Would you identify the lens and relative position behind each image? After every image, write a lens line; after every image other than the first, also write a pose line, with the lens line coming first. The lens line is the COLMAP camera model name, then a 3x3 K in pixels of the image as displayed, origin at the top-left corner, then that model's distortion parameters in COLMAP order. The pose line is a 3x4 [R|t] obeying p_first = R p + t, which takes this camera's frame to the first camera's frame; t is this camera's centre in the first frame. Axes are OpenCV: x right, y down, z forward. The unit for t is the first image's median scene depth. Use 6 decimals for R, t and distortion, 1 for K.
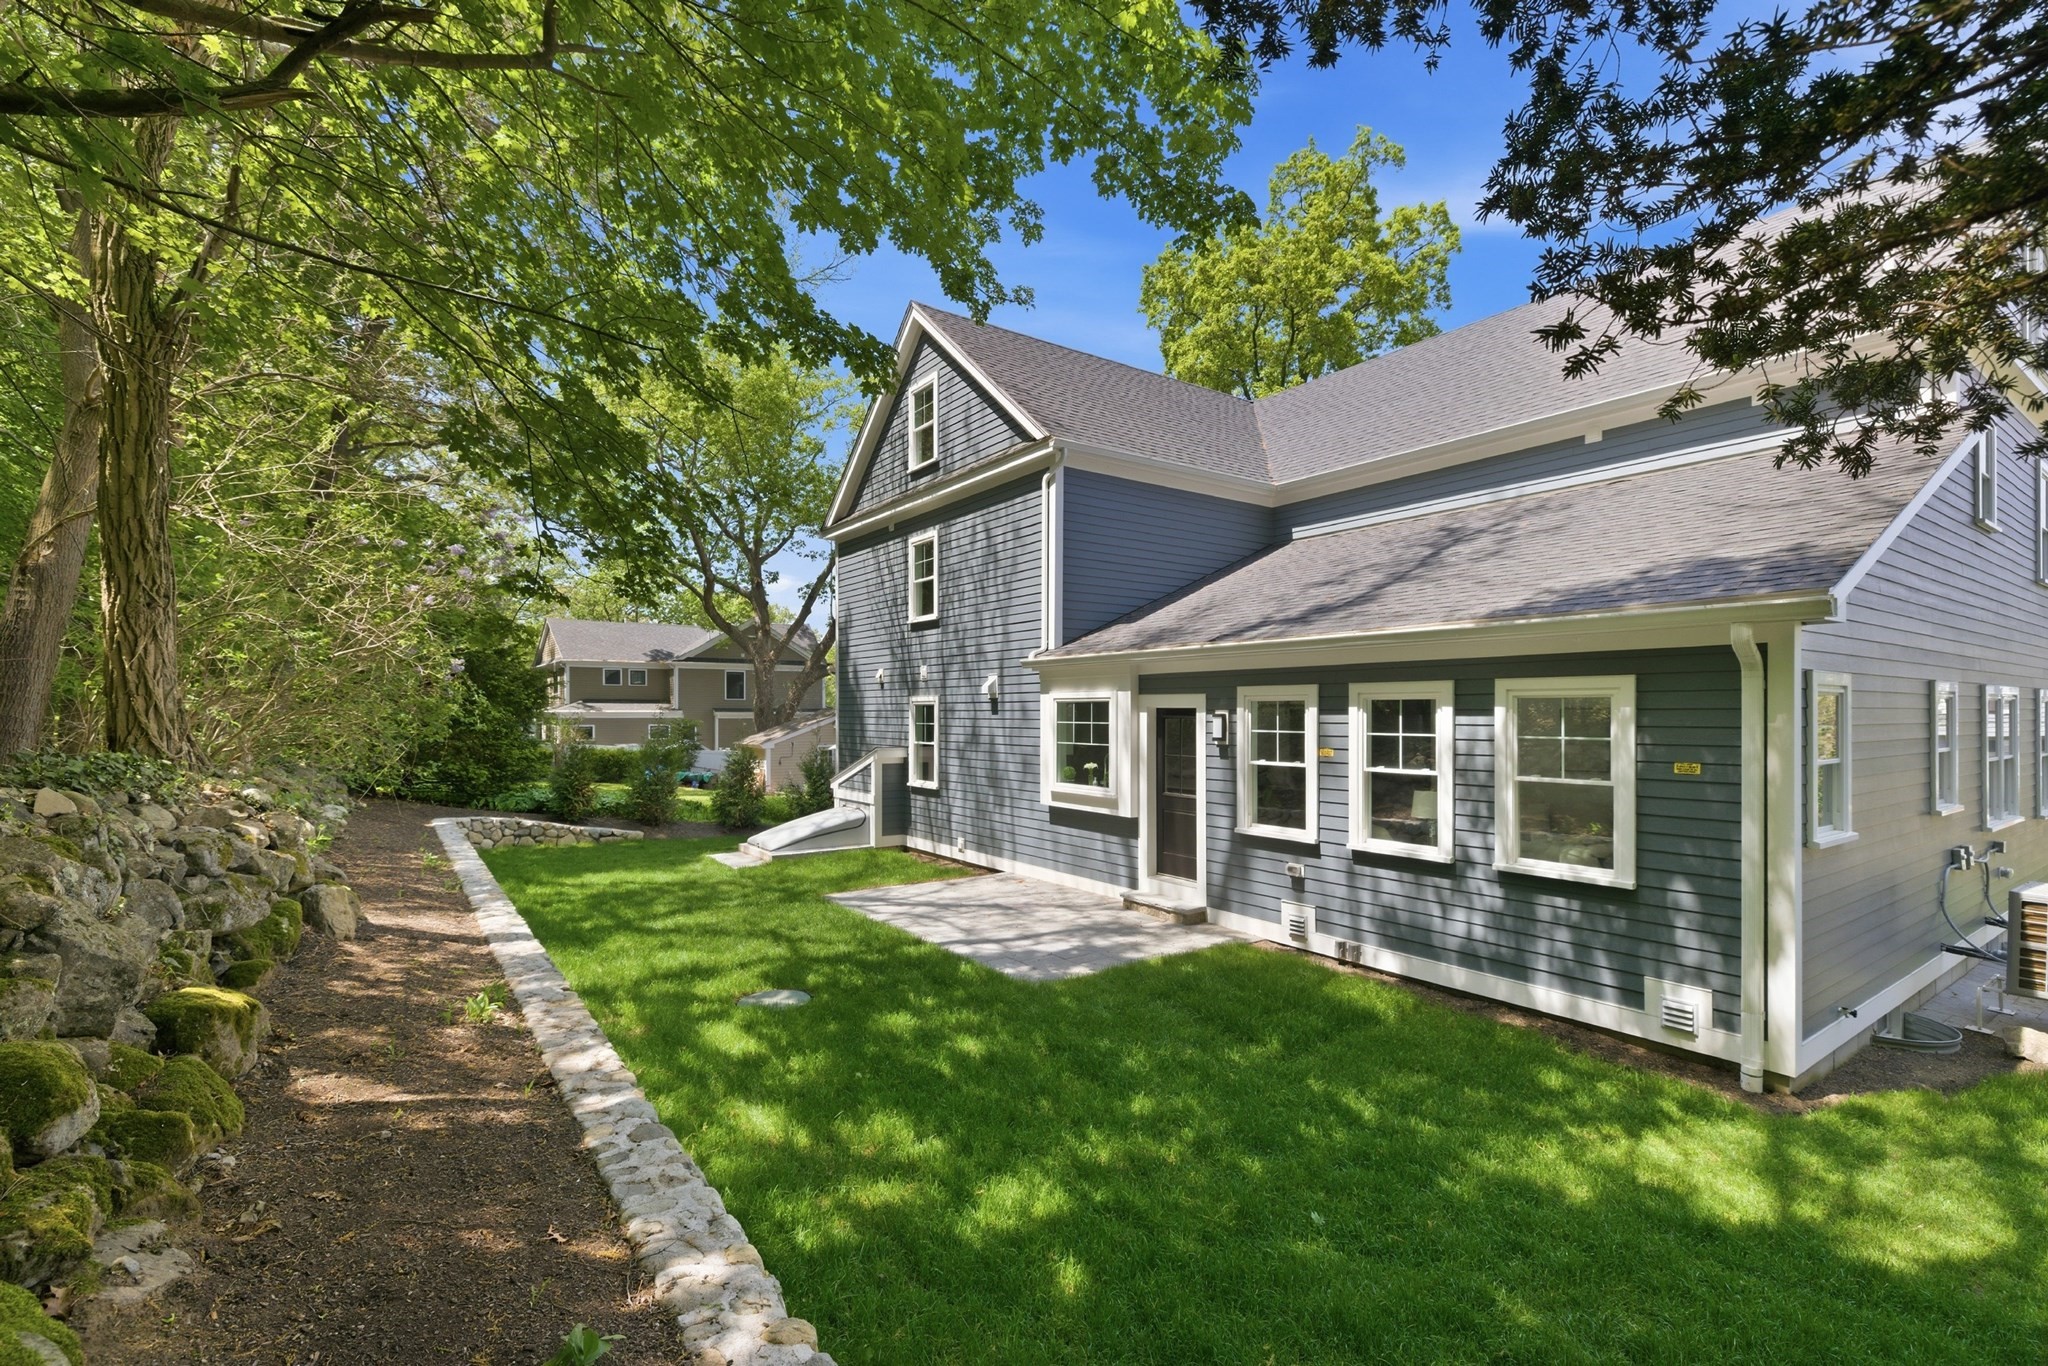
lens RADIAL K [[892.4, 0, 1024.0], [0, 892.4, 683.0], [0, 0, 1]] dist [-0.031595, 0.000133]
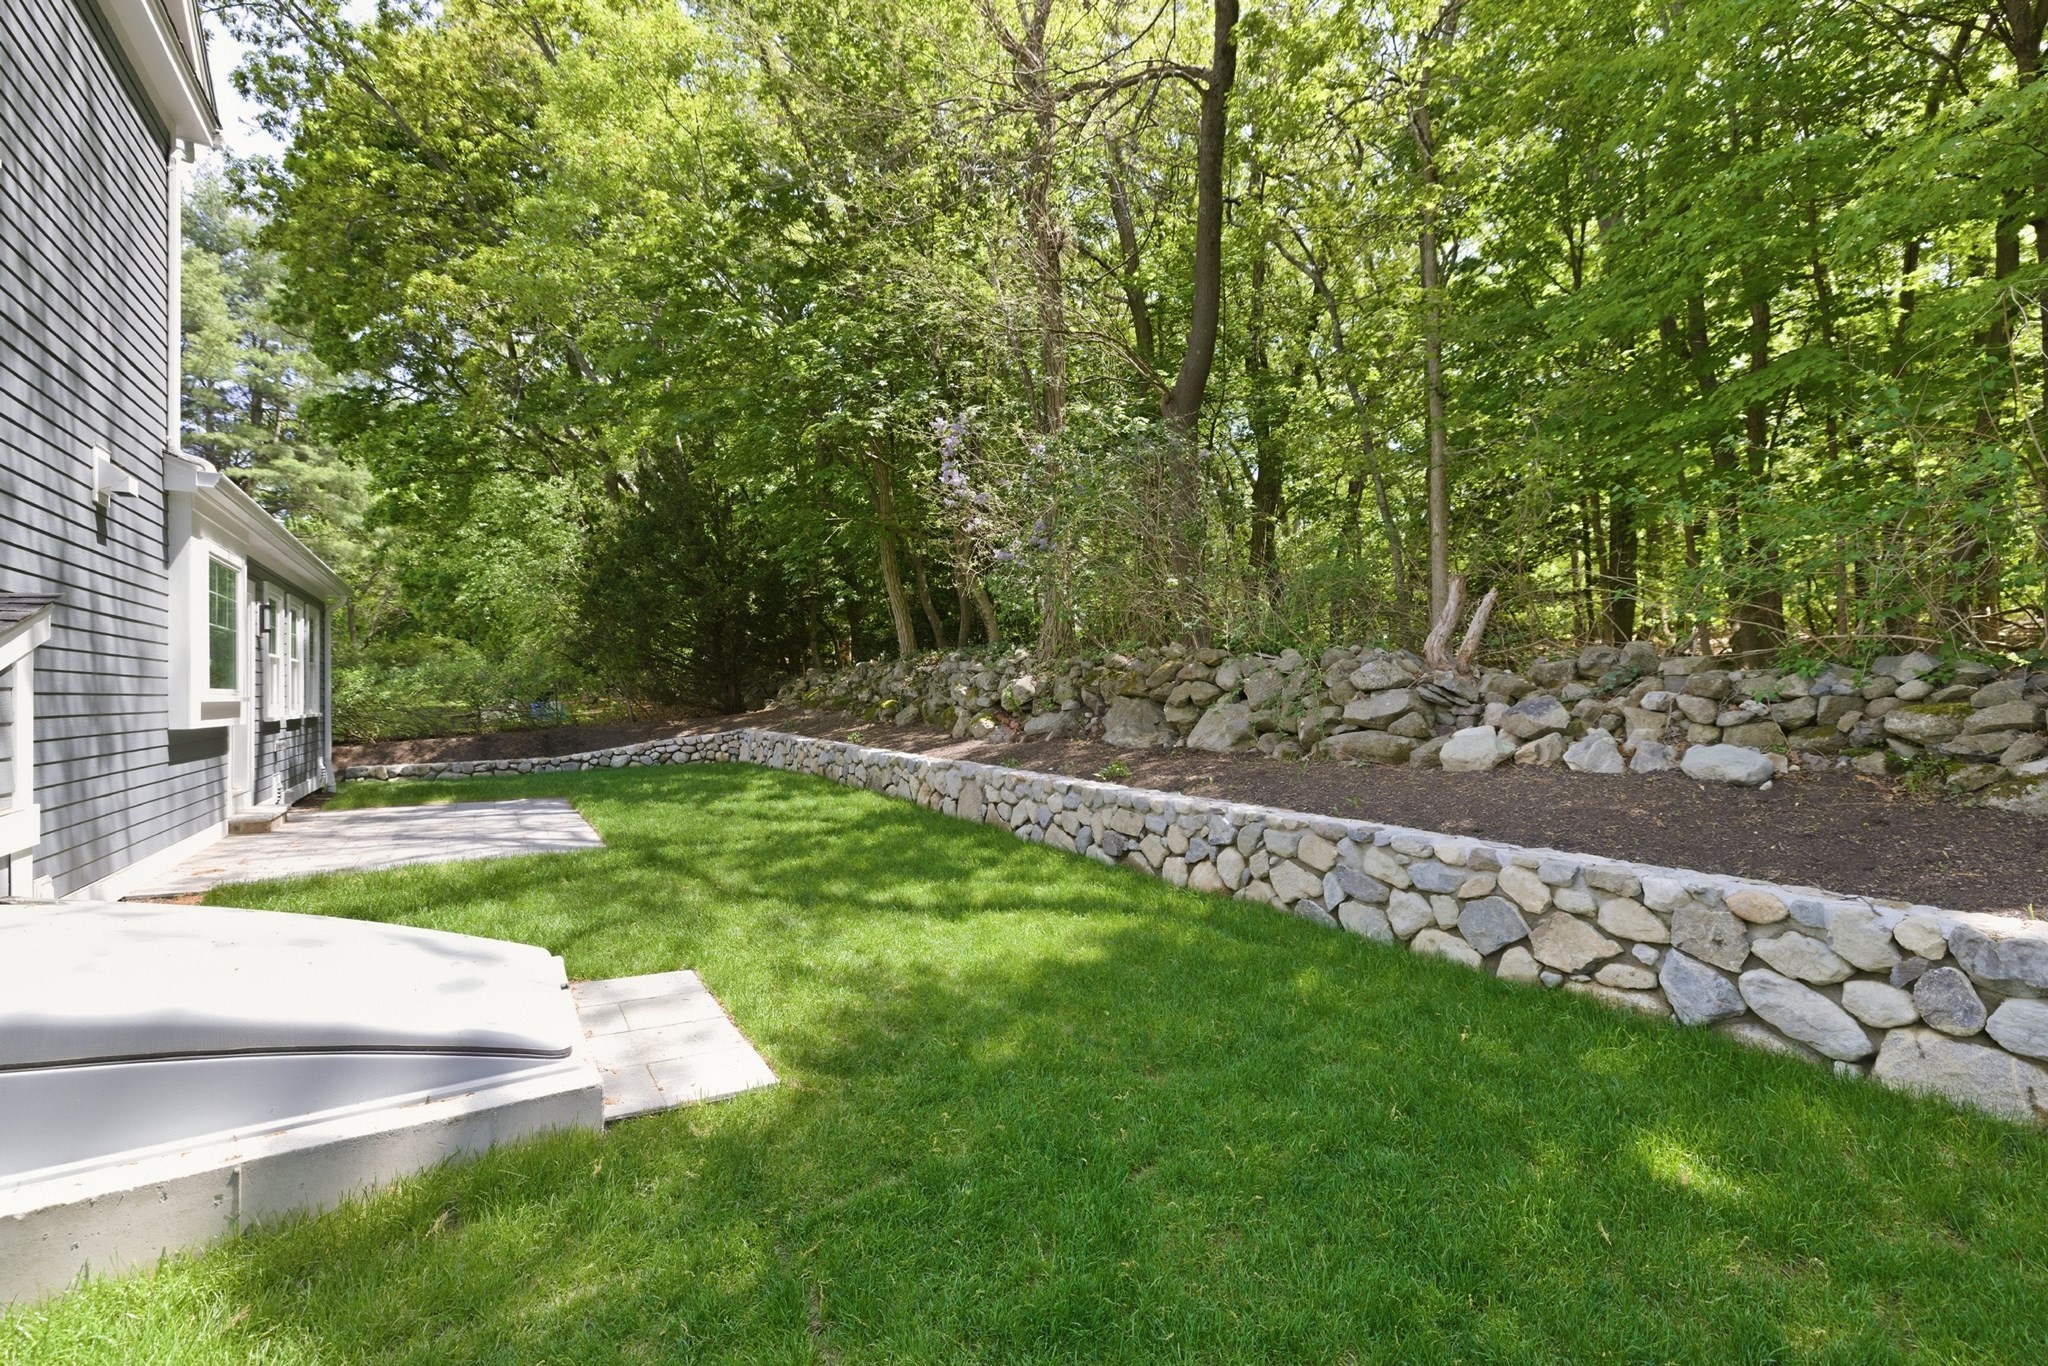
lens RADIAL K [[848.4, 0, 1024.0], [0, 848.4, 683.0], [0, 0, 1]] dist [0.000821, 0.000099]
pose [[-0.999379, 0.020626, 0.028578, -0.466079], [0.019568, 0.999131, -0.036810, 0.121332], [-0.029312, -0.036228, -0.998914, 1.349400]]
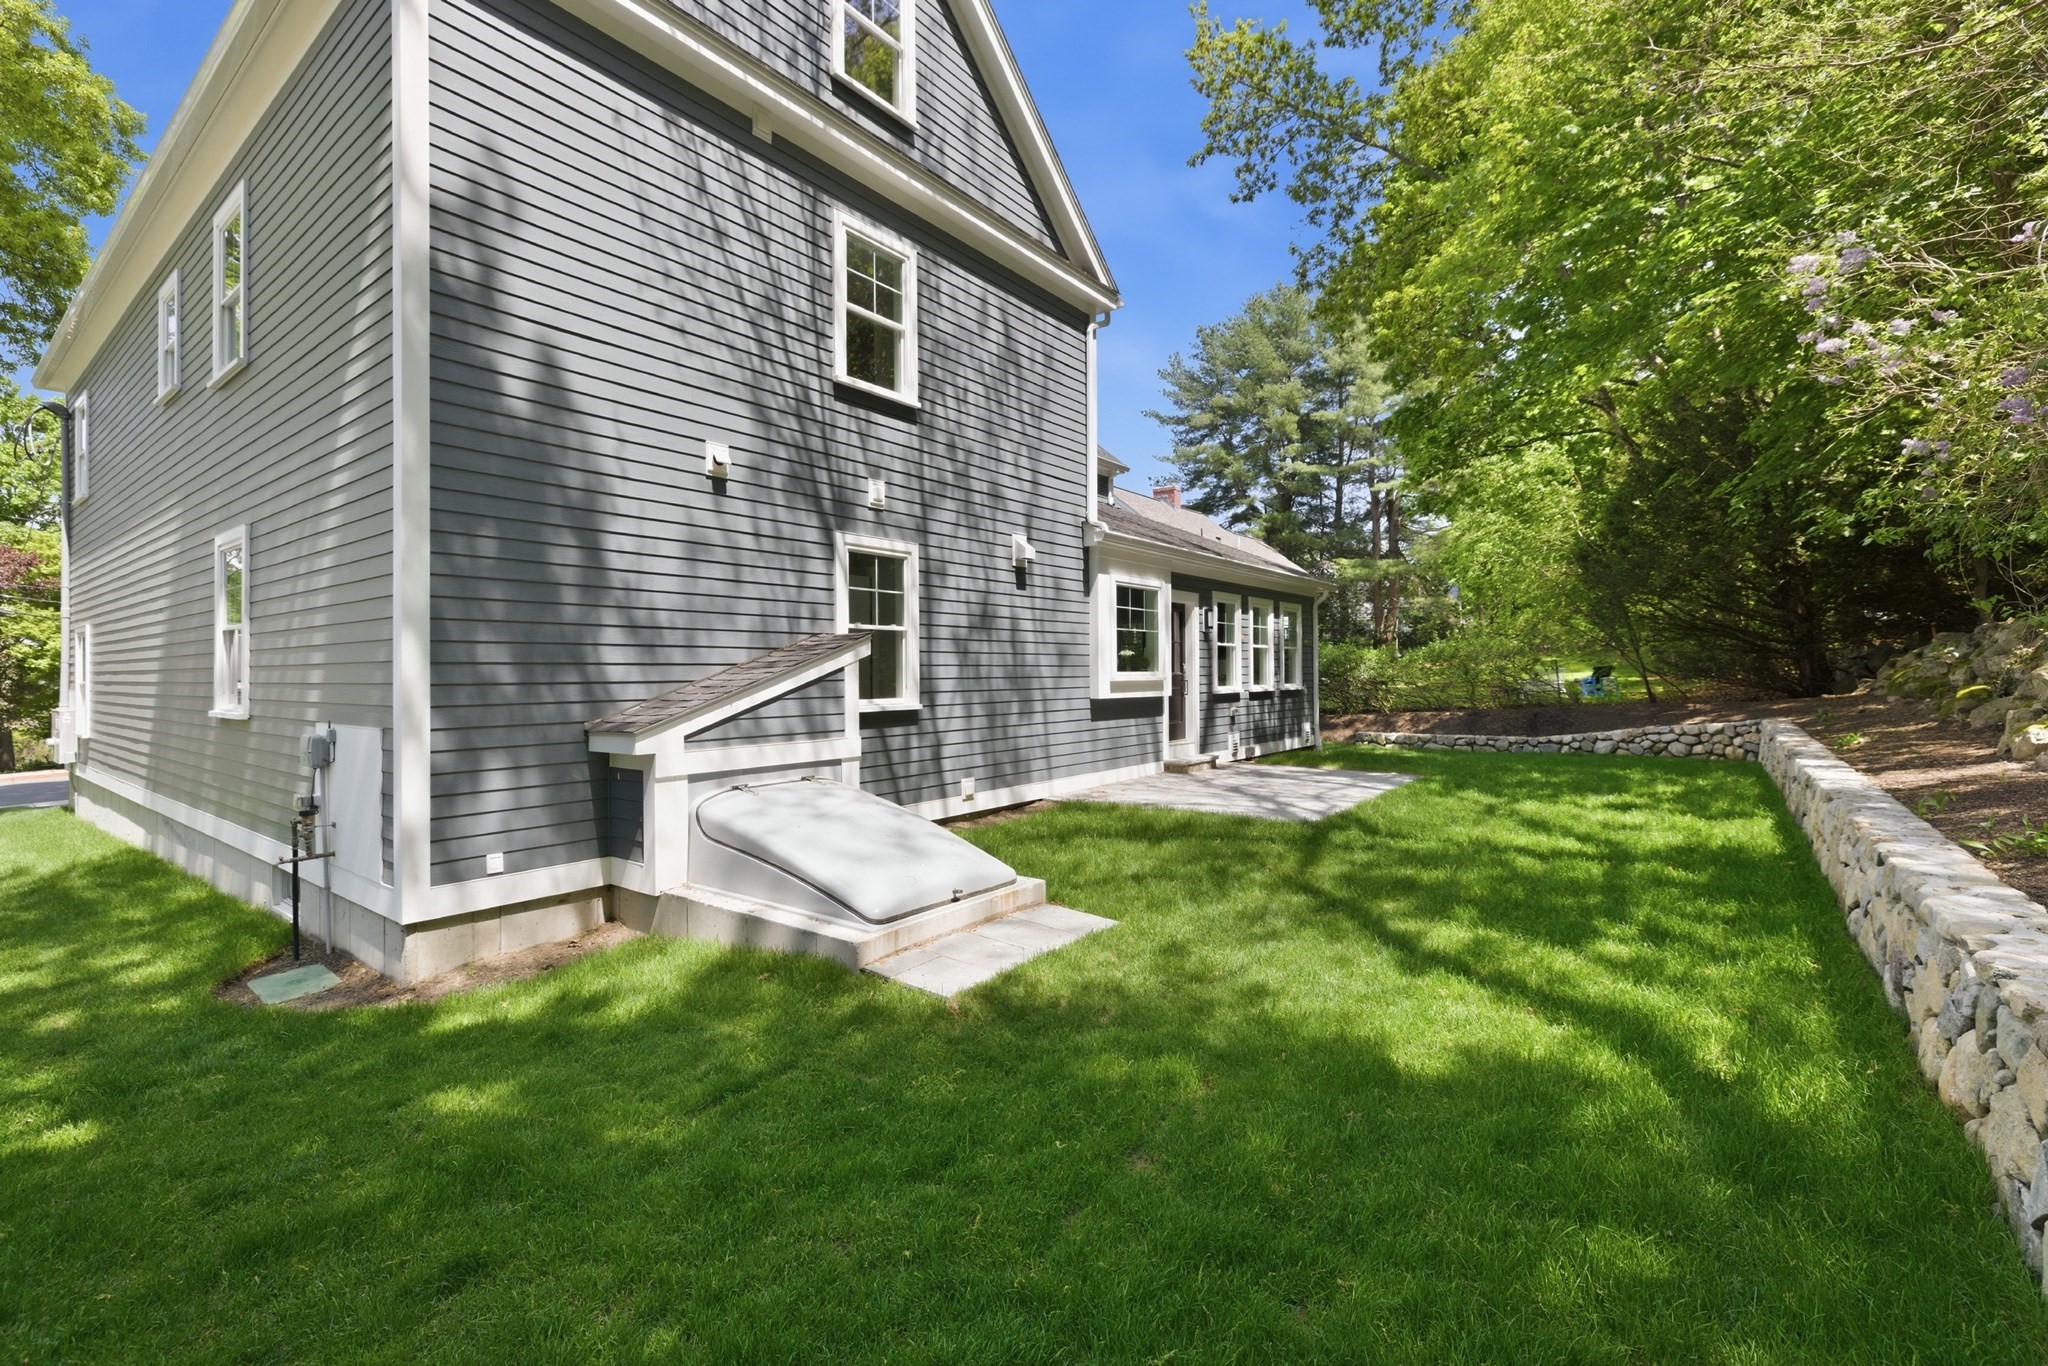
lens RADIAL K [[892.4, 0, 1024.0], [0, 892.4, 683.0], [0, 0, 1]] dist [-0.031595, 0.000133]
pose [[-0.305920, -0.000045, 0.952057, -0.701840], [-0.015097, 0.999874, -0.004804, 0.111512], [-0.951938, -0.015843, -0.305882, 1.185180]]
